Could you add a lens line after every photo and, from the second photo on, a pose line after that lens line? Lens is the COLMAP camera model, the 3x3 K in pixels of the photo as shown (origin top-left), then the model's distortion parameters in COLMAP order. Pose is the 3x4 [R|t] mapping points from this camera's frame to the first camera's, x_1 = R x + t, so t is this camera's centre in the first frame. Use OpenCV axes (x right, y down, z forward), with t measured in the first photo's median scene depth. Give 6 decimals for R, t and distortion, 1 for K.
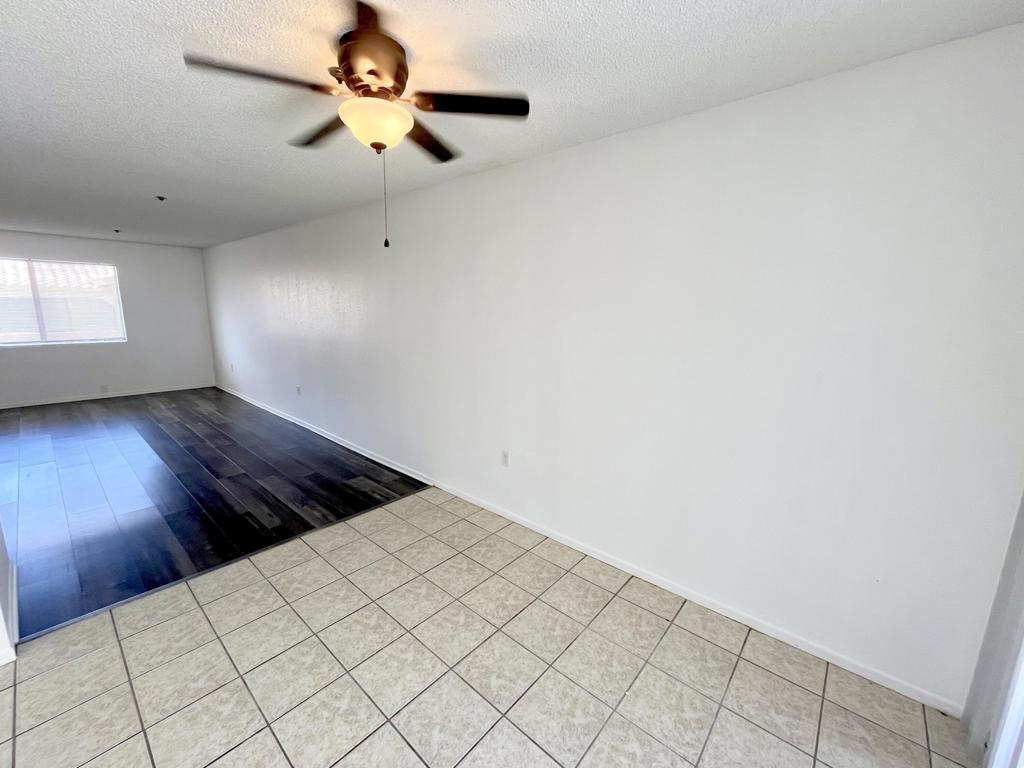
lens RADIAL K [[413.1, 0, 509.9], [0, 413.1, 383.8], [0, 0, 1]] dist [-0.004140, 0.000580]
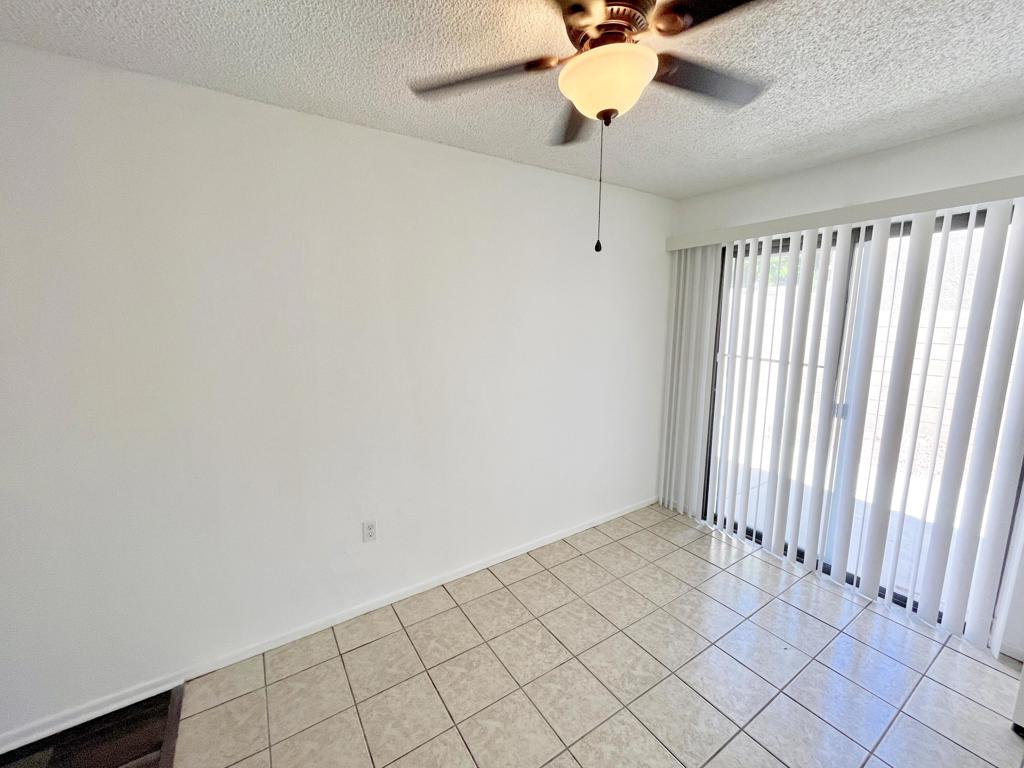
lens RADIAL K [[413.1, 0, 511.1], [0, 413.1, 380.5], [0, 0, 1]] dist [-0.004140, 0.000580]
pose [[0.281952, -0.161249, 0.945781, -0.819100], [0.185188, 0.976385, 0.111259, -0.157712], [-0.941386, 0.143777, 0.305155, 0.705883]]
